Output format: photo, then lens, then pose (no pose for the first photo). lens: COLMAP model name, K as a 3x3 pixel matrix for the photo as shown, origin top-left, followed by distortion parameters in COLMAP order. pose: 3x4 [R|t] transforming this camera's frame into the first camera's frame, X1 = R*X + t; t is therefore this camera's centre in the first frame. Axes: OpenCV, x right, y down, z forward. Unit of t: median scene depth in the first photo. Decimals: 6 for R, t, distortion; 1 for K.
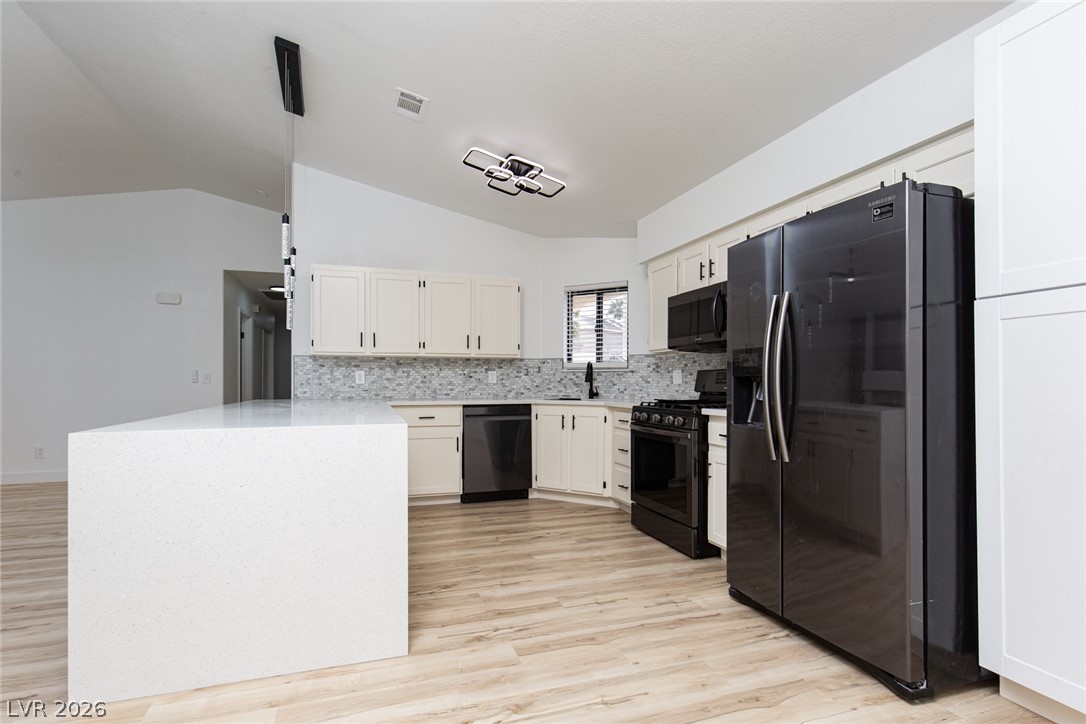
lens RADIAL K [[508.9, 0, 525.4], [0, 508.9, 380.7], [0, 0, 1]] dist [-0.001706, -0.000228]
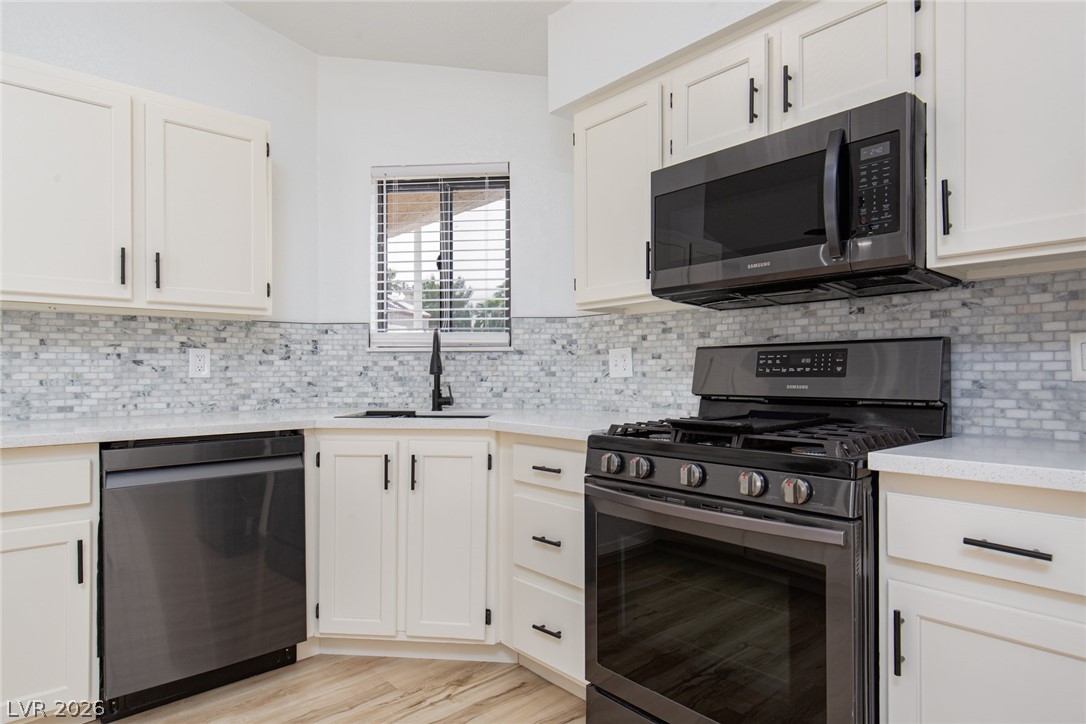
lens RADIAL K [[616.6, 0, 487.8], [0, 616.6, 374.7], [0, 0, 1]] dist [0.003233, 0.028881]
pose [[0.938169, -0.004643, 0.346148, -0.020404], [0.003104, 0.999983, 0.004999, 0.000547], [-0.346165, -0.003615, 0.938167, 0.484965]]
